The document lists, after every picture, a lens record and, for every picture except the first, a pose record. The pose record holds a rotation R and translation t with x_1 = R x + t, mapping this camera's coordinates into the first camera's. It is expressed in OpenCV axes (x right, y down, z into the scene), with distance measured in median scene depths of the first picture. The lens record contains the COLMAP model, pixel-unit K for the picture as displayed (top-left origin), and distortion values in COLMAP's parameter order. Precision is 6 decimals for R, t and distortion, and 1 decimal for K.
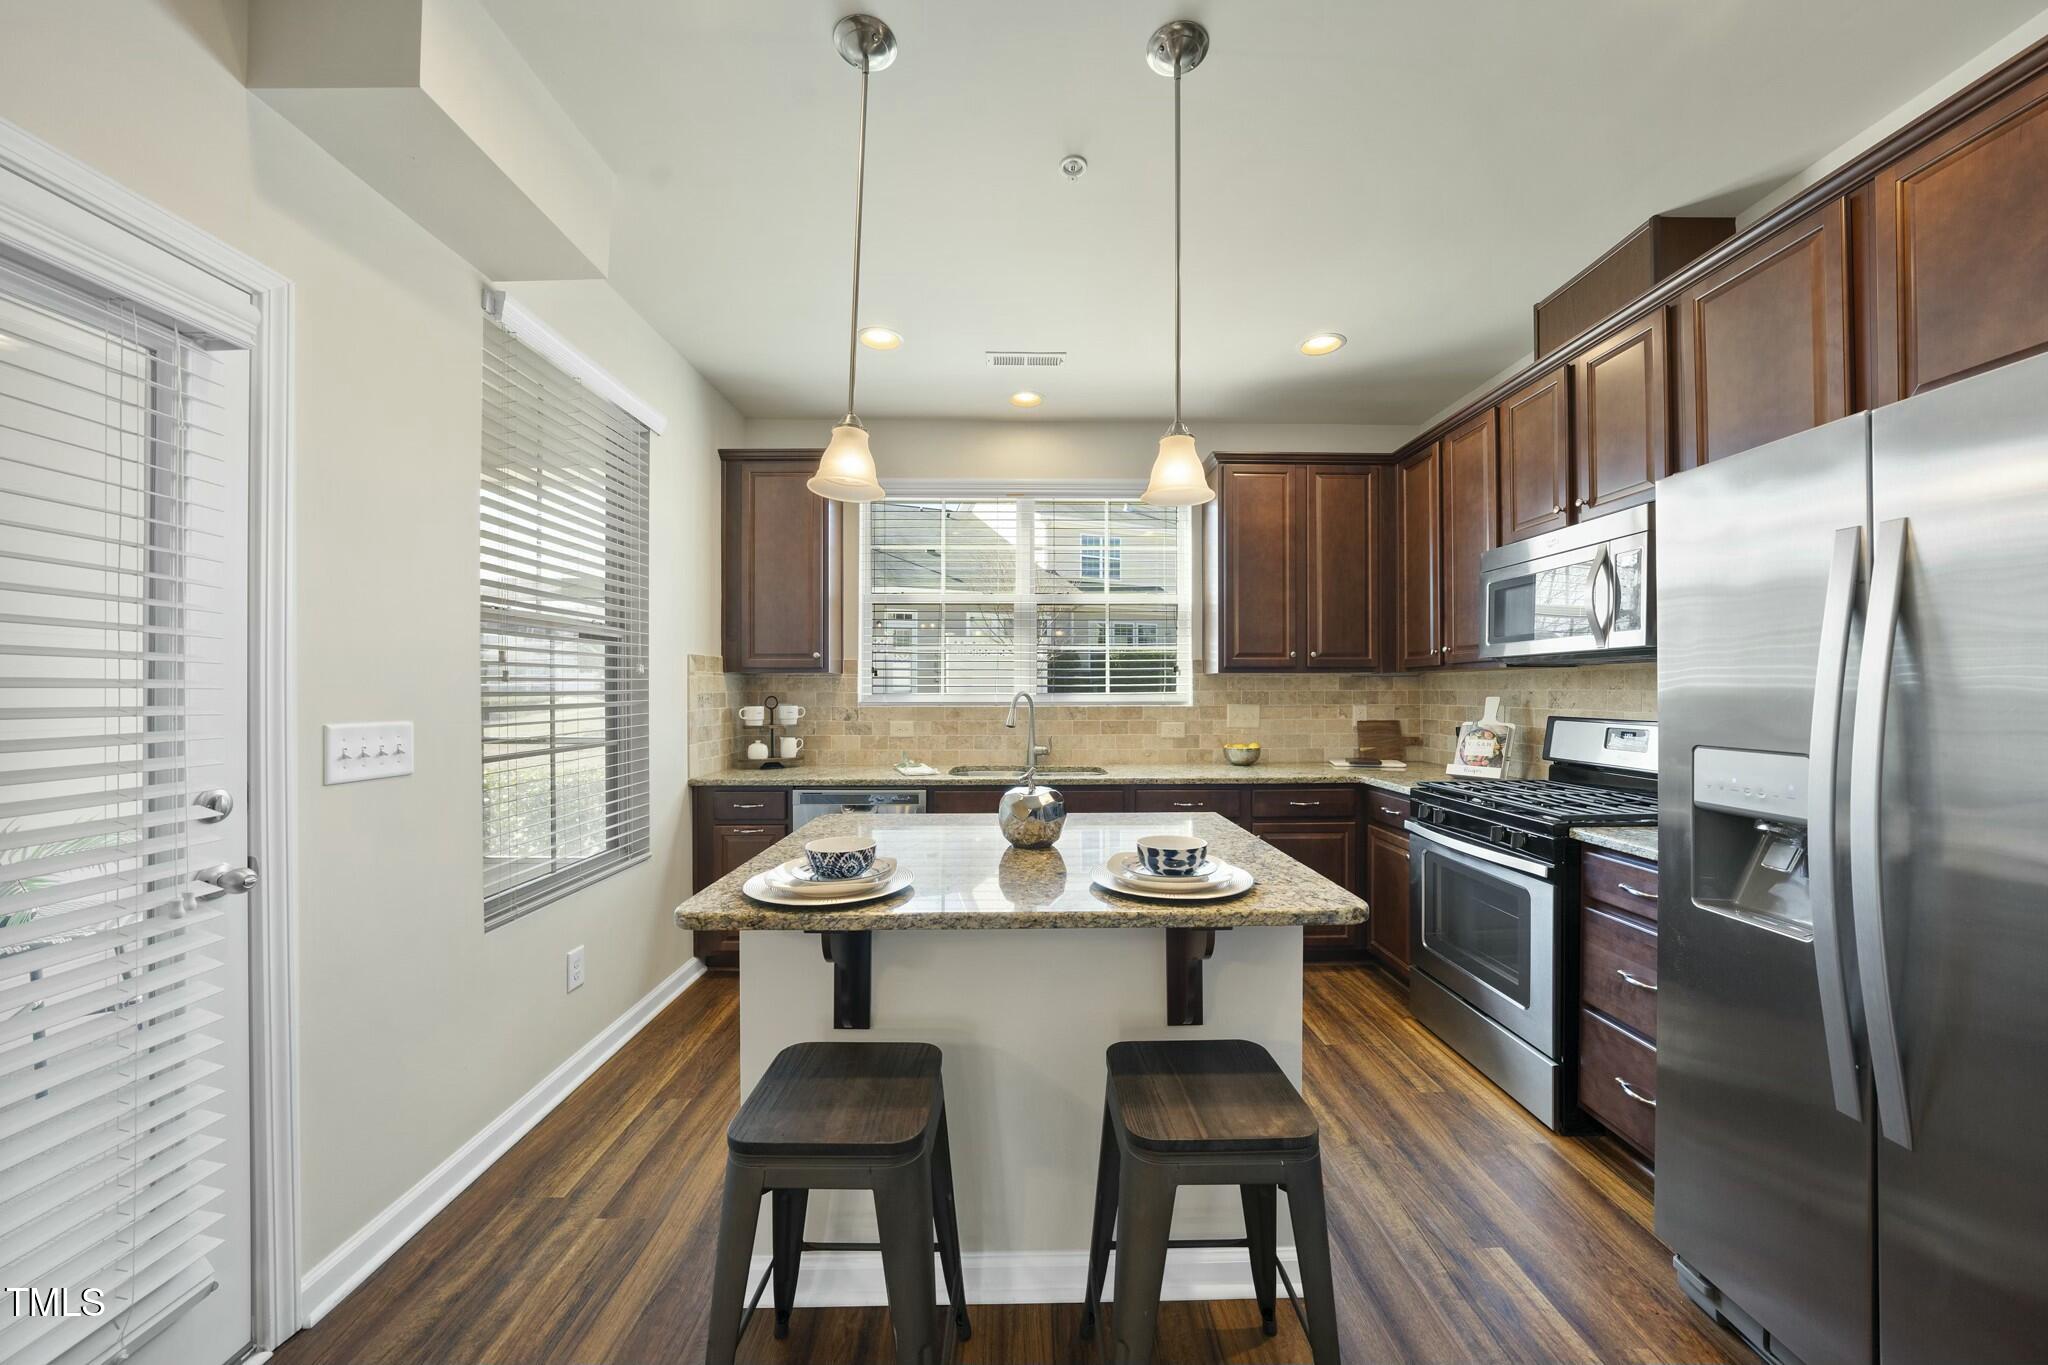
lens RADIAL K [[709.7, 0, 1040.7], [0, 709.7, 690.2], [0, 0, 1]] dist [-0.024902, 0.005024]
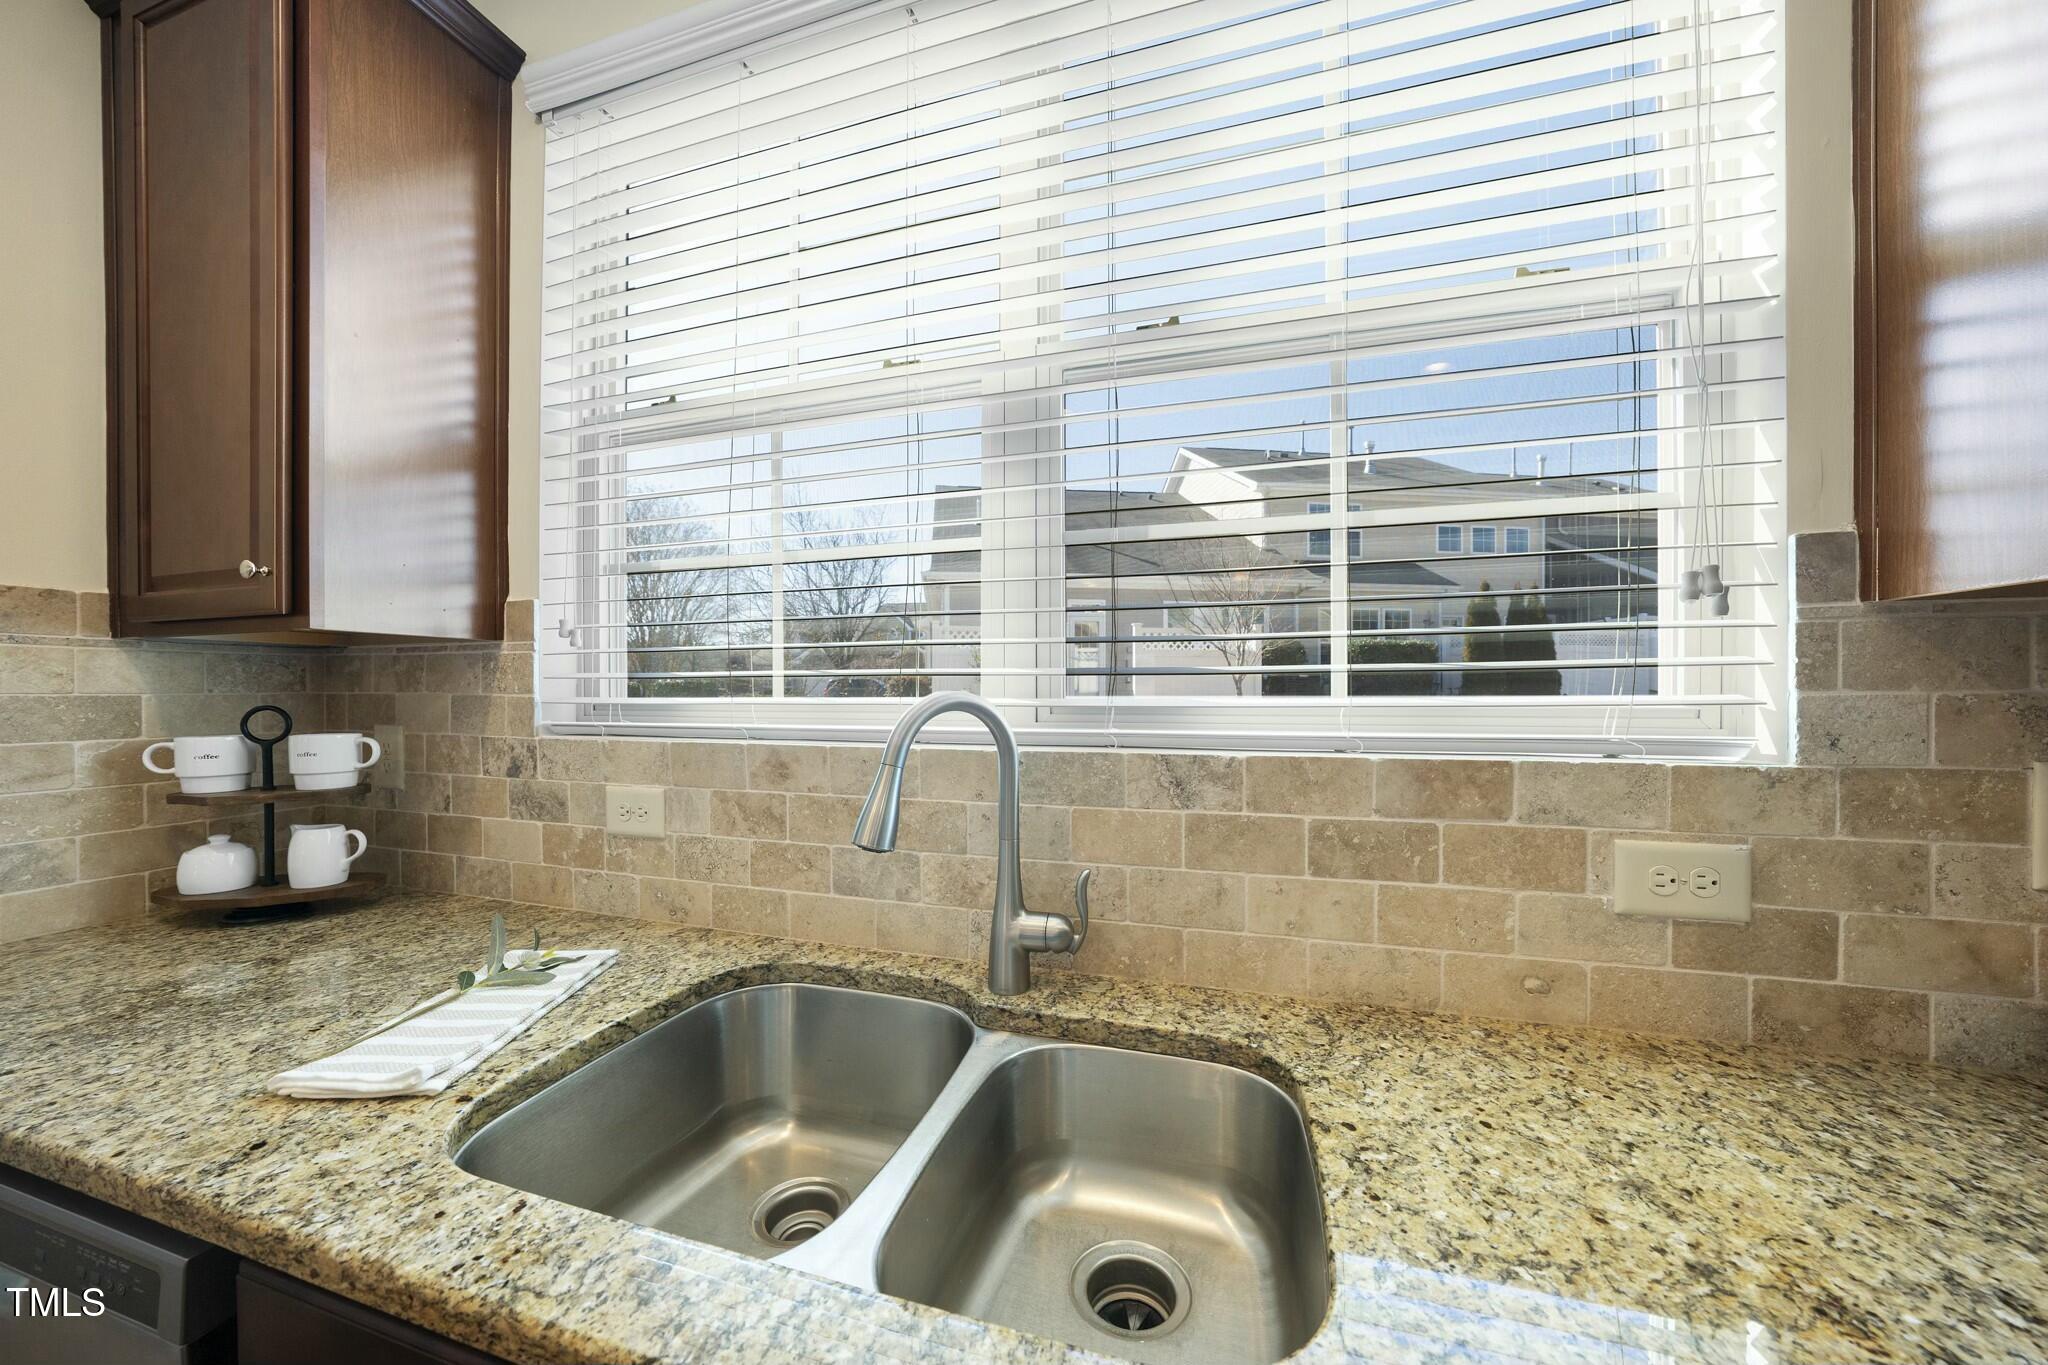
lens RADIAL K [[709.7, 0, 1026.3], [0, 709.7, 692.3], [0, 0, 1]] dist [-0.024902, 0.005024]
pose [[0.945644, 0.001249, -0.325201, 0.080423], [0.001934, 0.999953, 0.009464, -0.001141], [0.325198, -0.009579, 0.945598, 0.828714]]
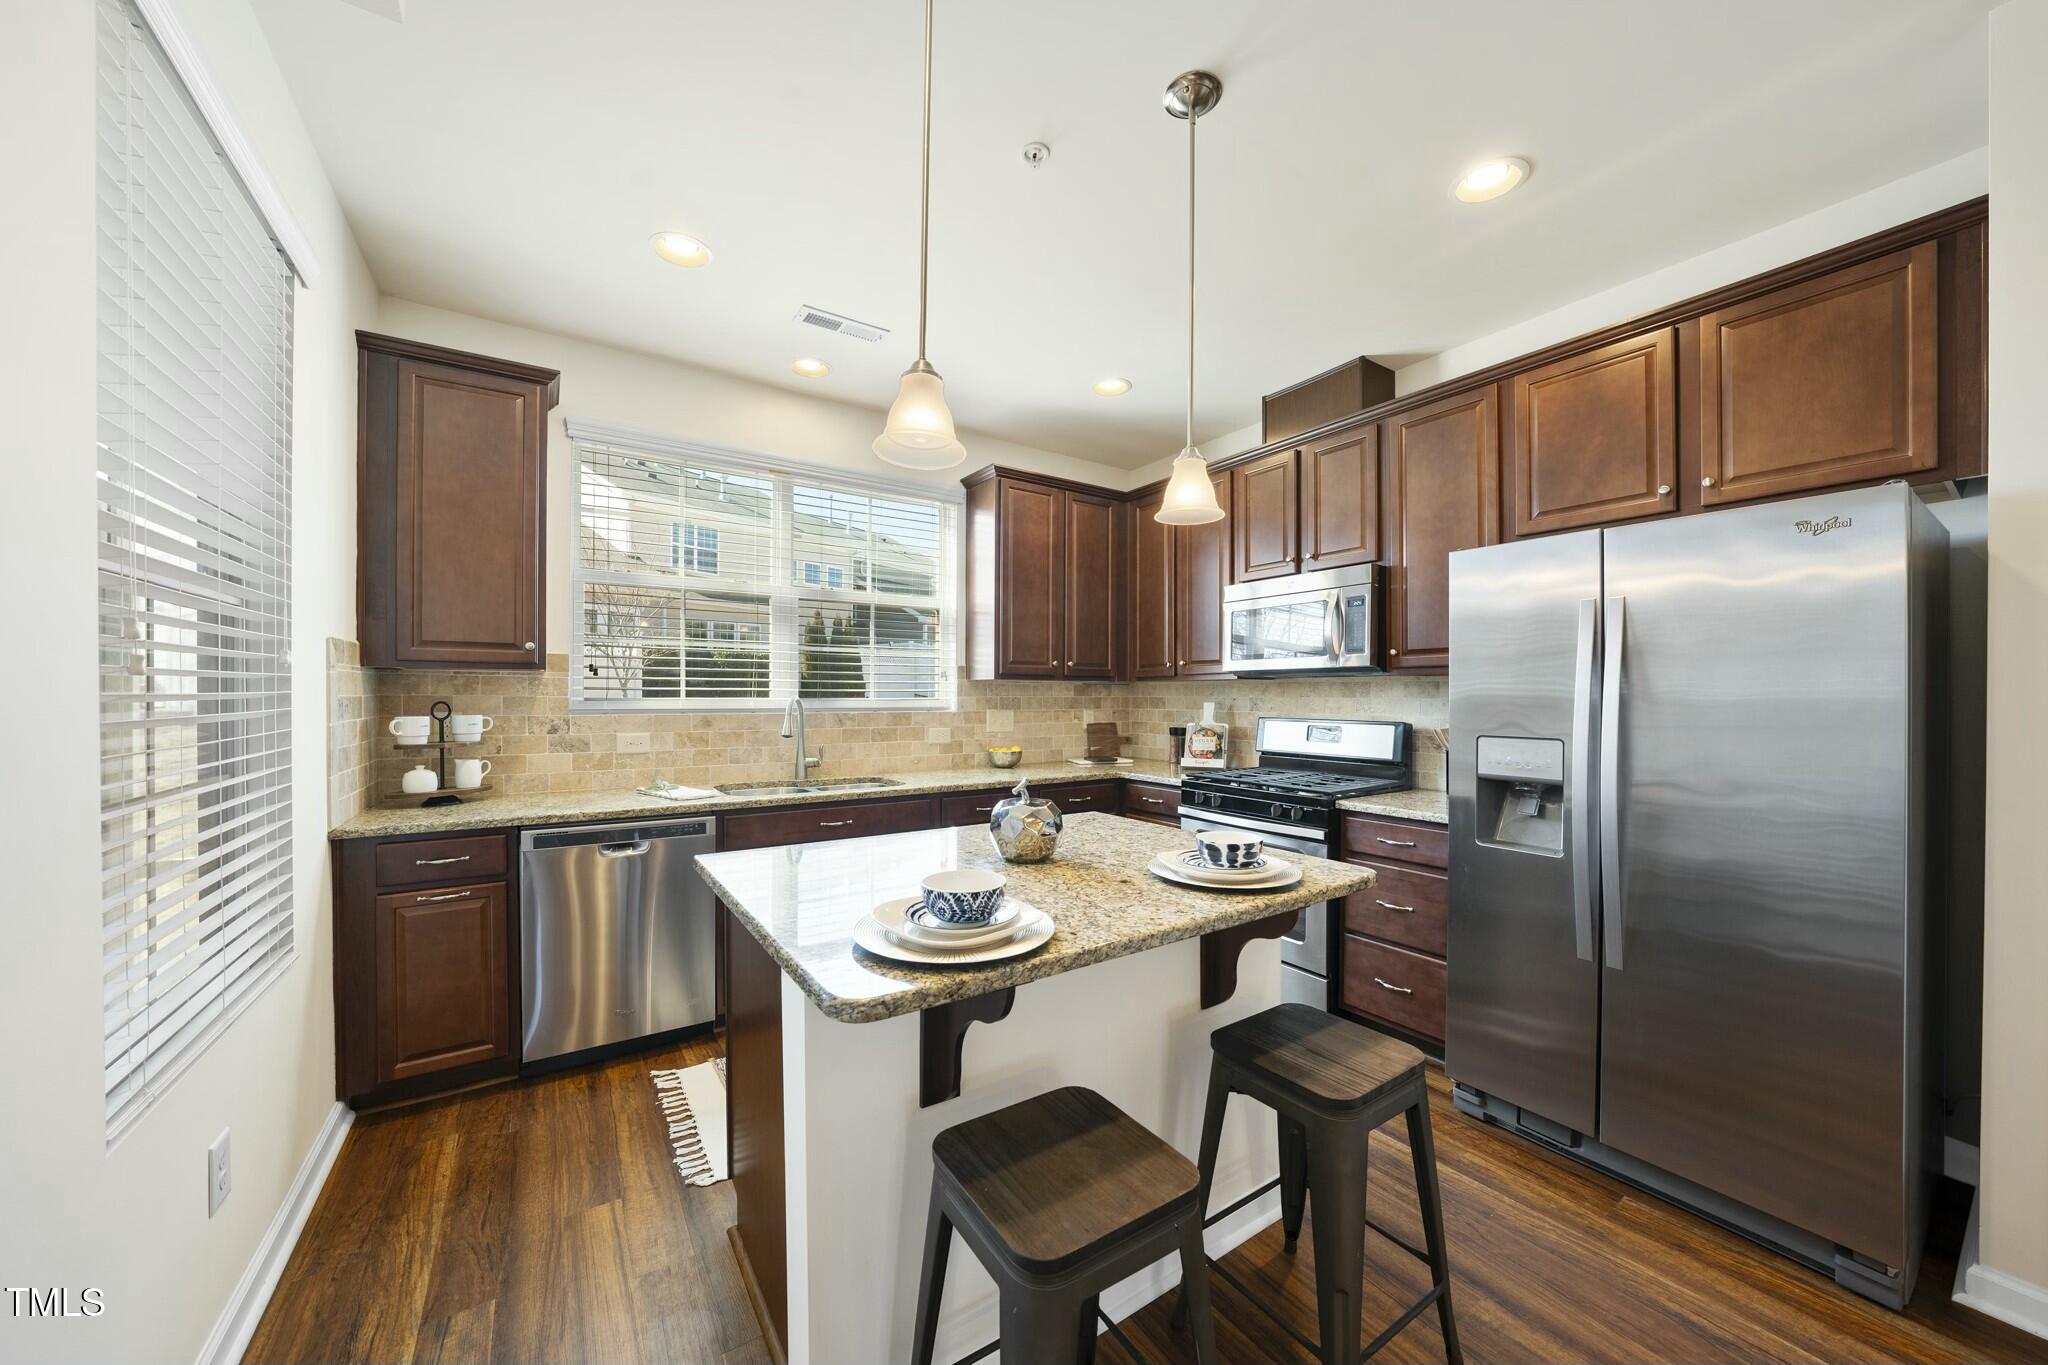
lens RADIAL K [[709.7, 0, 1028.2], [0, 709.7, 699.6], [0, 0, 1]] dist [-0.024902, 0.005024]
pose [[0.842312, 0.001765, 0.538988, -0.272500], [-0.005267, 0.999974, 0.004957, 0.000031], [-0.538965, -0.007014, 0.842299, 0.105968]]
